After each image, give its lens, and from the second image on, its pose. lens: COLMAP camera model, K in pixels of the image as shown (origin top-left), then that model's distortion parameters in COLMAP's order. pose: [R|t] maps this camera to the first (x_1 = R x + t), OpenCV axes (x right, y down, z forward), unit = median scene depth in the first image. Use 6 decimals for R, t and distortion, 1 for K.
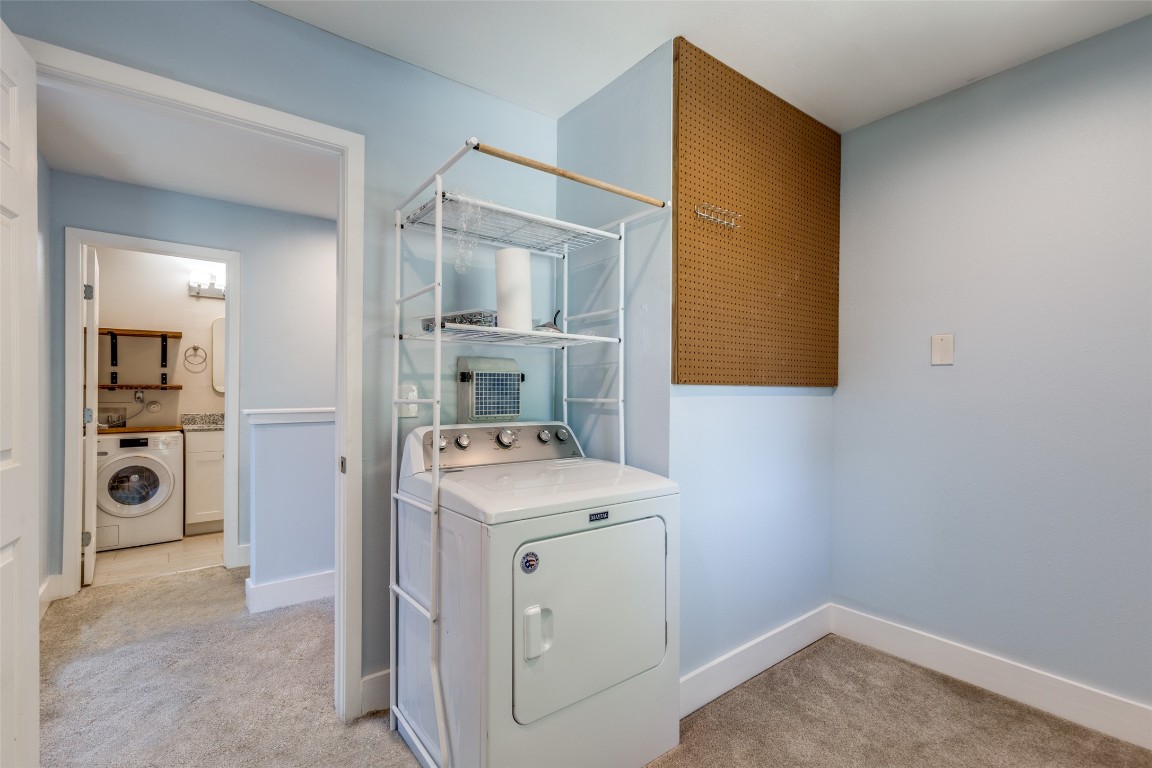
lens RADIAL K [[527.7, 0, 583.3], [0, 527.7, 400.1], [0, 0, 1]] dist [-0.007940, 0.007689]
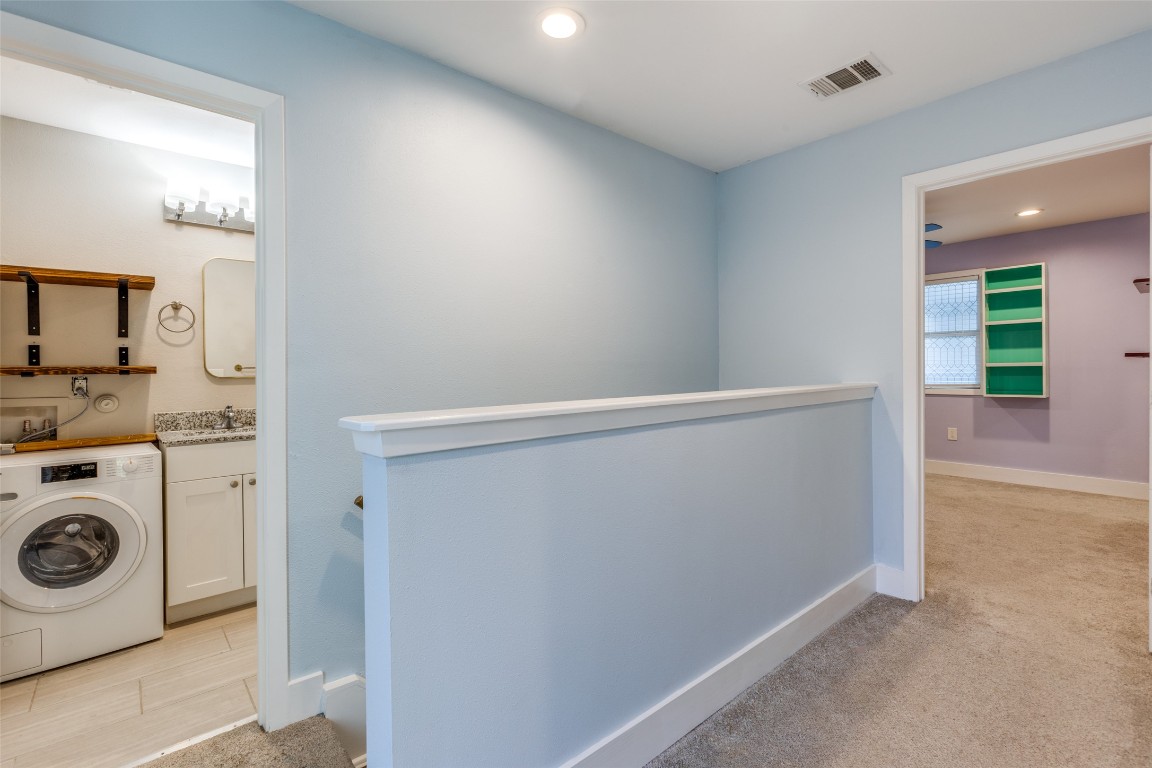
lens RADIAL K [[527.7, 0, 583.3], [0, 527.7, 375.3], [0, 0, 1]] dist [-0.007940, 0.007689]
pose [[0.998322, -0.017679, 0.055146, -0.314362], [0.017973, 0.999827, -0.004850, -0.006555], [-0.055051, 0.005833, 0.998467, 0.381044]]
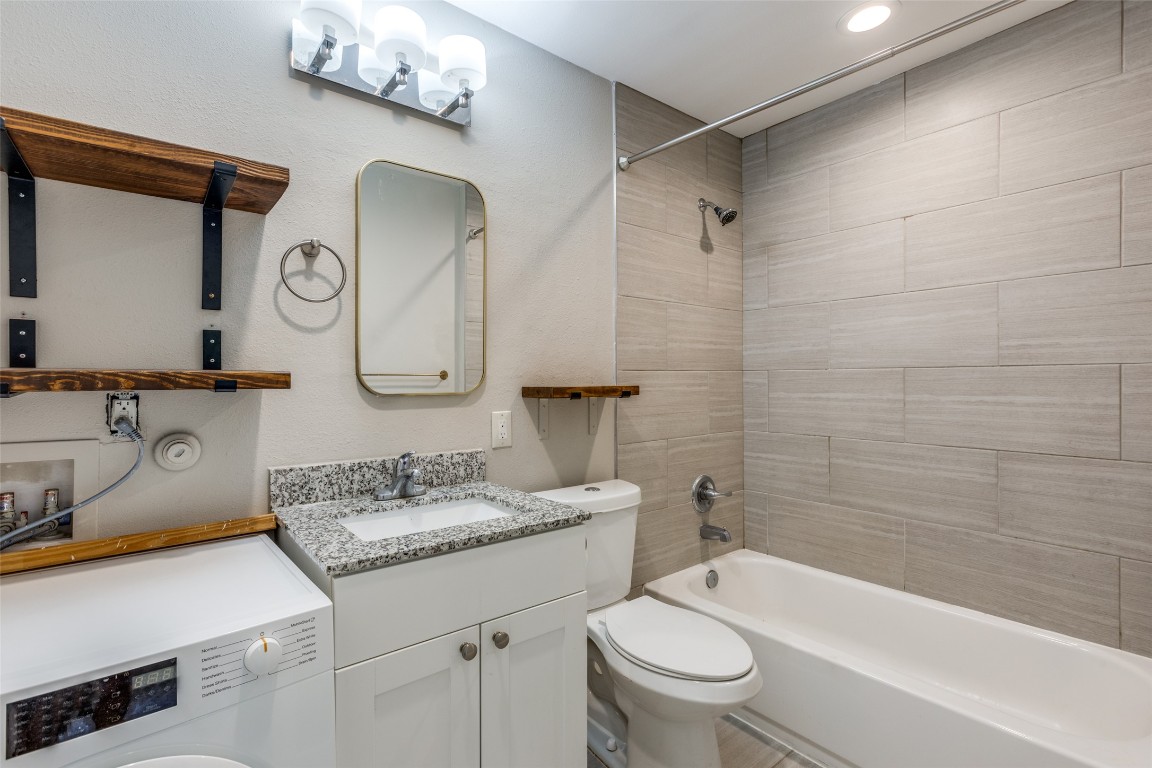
lens RADIAL K [[527.7, 0, 573.5], [0, 527.7, 386.4], [0, 0, 1]] dist [-0.007940, 0.007689]
pose [[0.999915, -0.004479, 0.012249, -0.624777], [0.004487, 0.999990, -0.000670, -0.020414], [-0.012245, 0.000725, 0.999925, 0.737679]]
